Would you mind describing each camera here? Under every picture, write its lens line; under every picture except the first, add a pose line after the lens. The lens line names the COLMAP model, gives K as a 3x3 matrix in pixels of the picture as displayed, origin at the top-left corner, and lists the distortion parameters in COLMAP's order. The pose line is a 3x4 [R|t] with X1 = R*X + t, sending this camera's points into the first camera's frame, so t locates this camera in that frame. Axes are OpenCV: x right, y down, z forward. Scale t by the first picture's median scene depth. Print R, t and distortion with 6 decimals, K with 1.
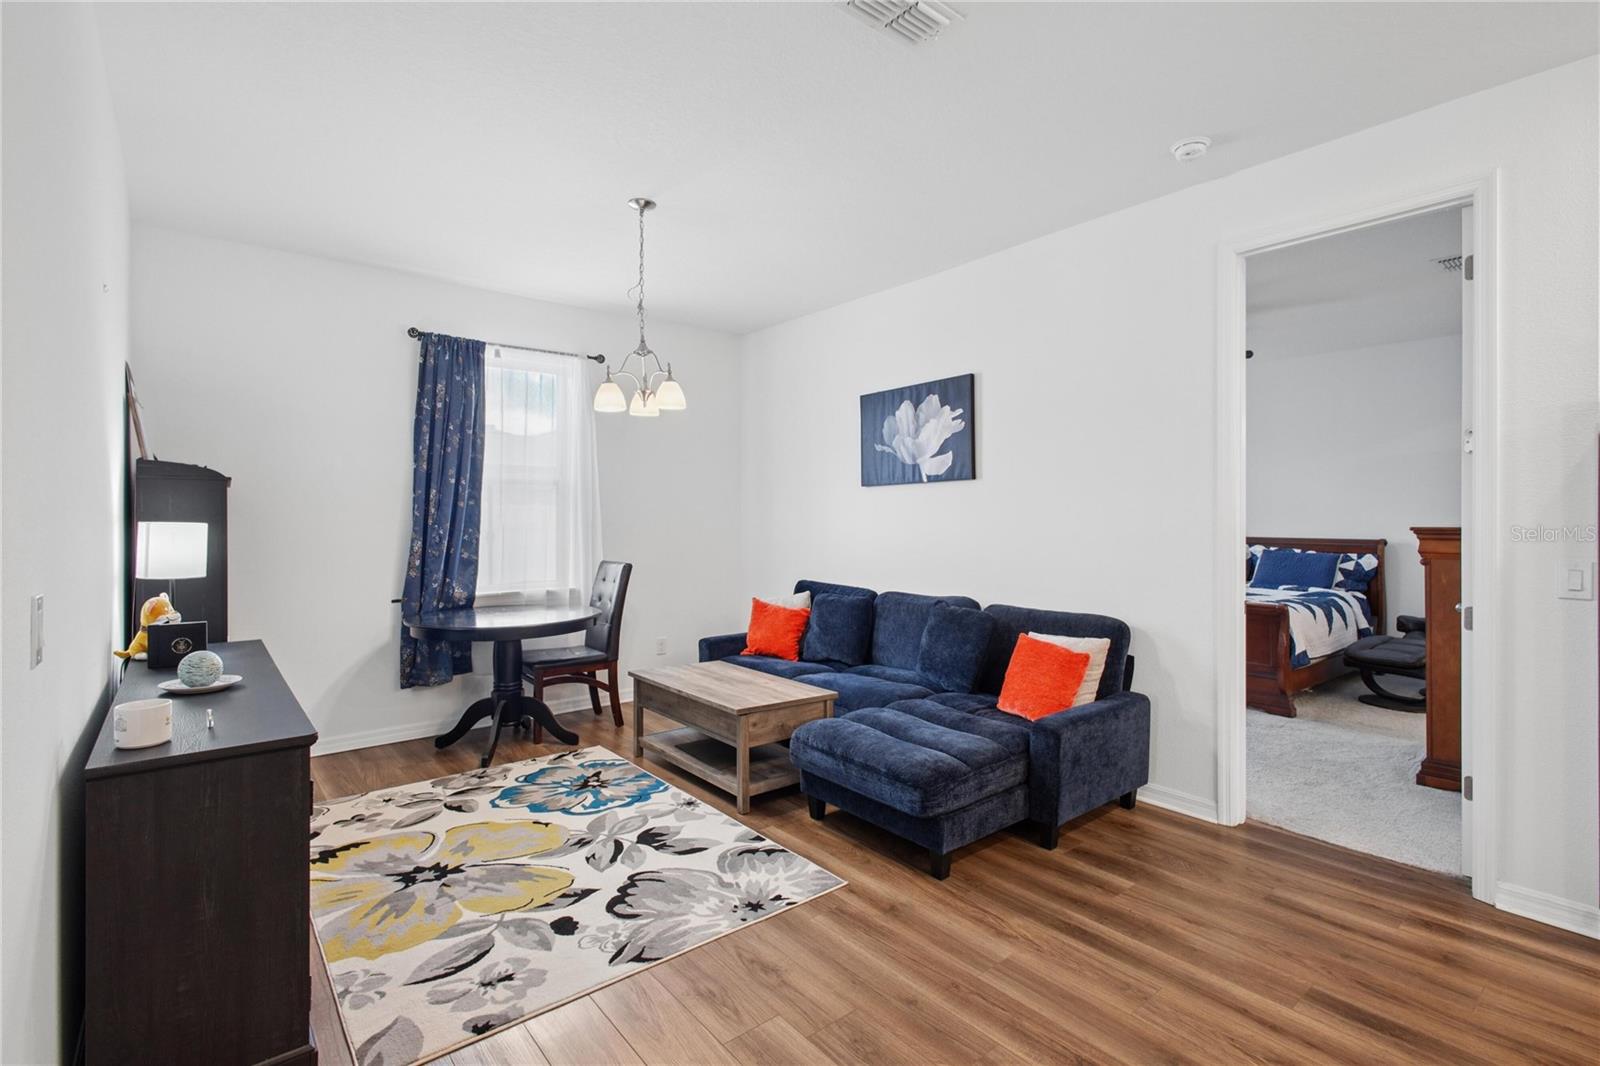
lens RADIAL K [[744.8, 0, 806.9], [0, 744.8, 516.5], [0, 0, 1]] dist [0.002537, 0.000555]
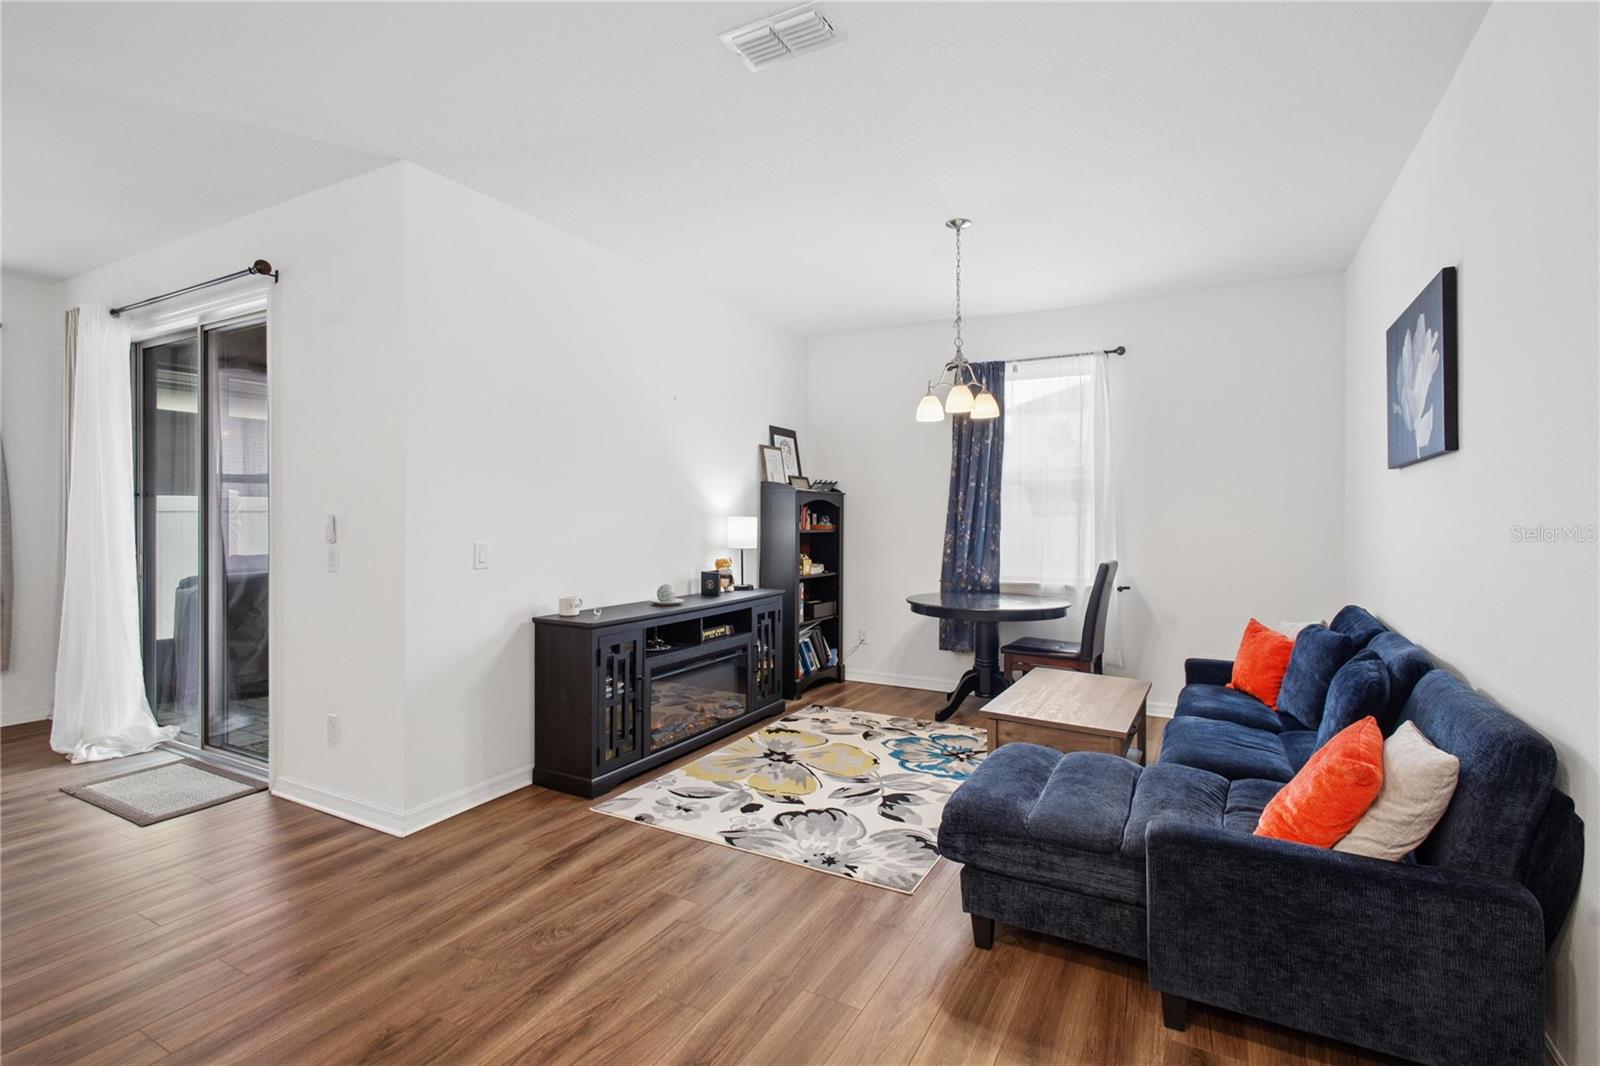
lens RADIAL K [[749.3, 0, 806.7], [0, 749.3, 508.5], [0, 0, 1]] dist [0.002154, -0.000076]
pose [[0.372085, -0.005665, -0.928181, 0.688214], [-0.000744, 0.999979, -0.006402, -0.001091], [0.928198, 0.003073, 0.372073, 0.387380]]
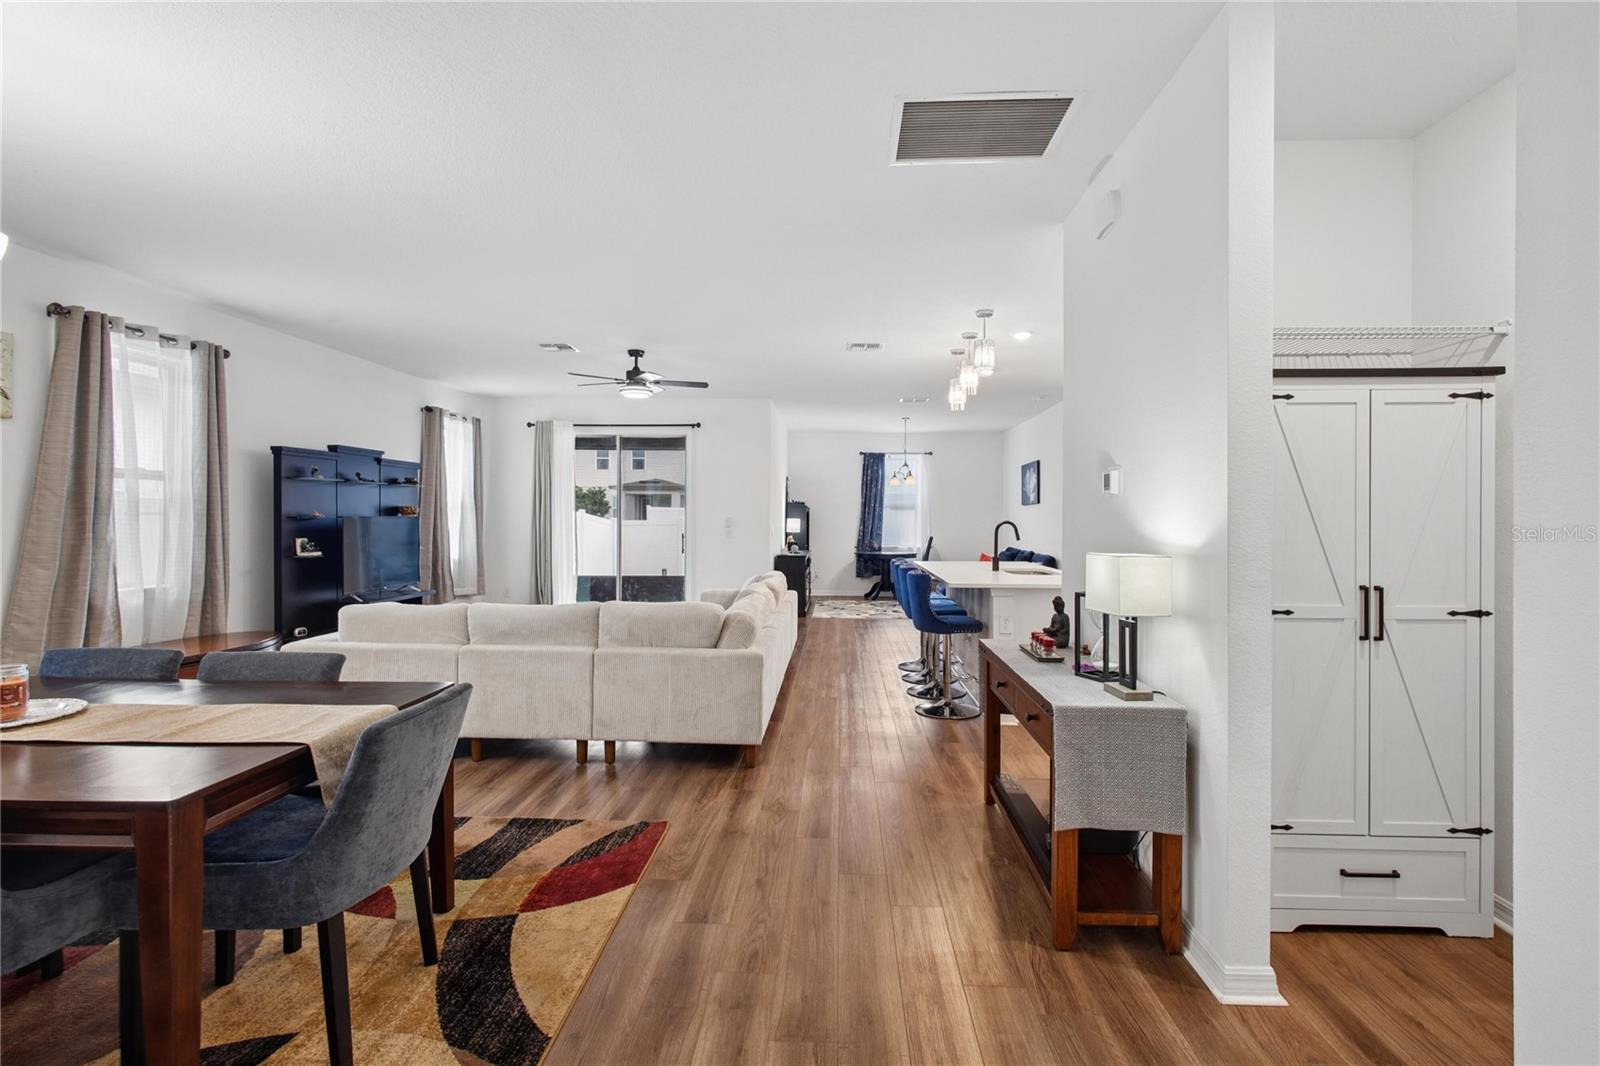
lens RADIAL K [[756.2, 0, 808.2], [0, 756.2, 516.1], [0, 0, 1]] dist [0.004793, 0.000549]
pose [[0.742496, 0.003197, -0.669843, 1.587046], [-0.006237, 0.999978, -0.002141, 0.002360], [0.669821, 0.005767, 0.742500, -1.617486]]
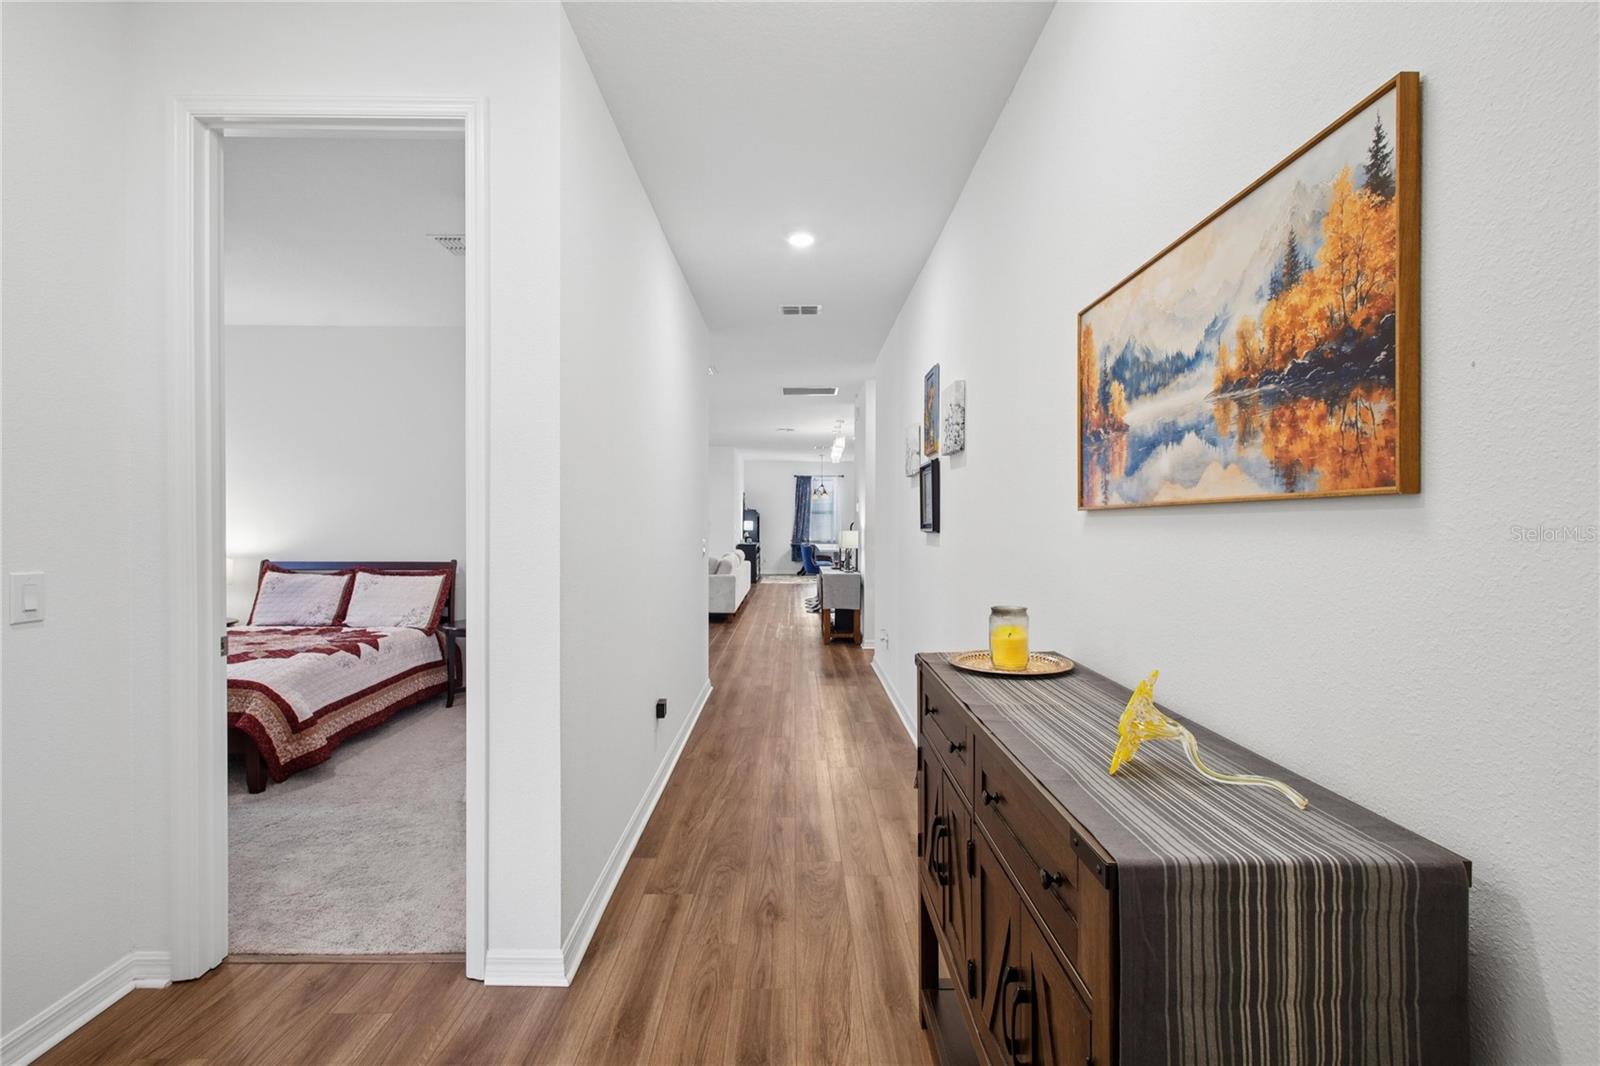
lens RADIAL K [[740.4, 0, 806.9], [0, 740.4, 523.8], [0, 0, 1]] dist [0.000574, 0.000365]
pose [[0.780854, 0.004557, -0.624696, 2.637277], [-0.004348, 0.999989, 0.001860, 0.014896], [0.624698, 0.001264, 0.780865, -2.736598]]
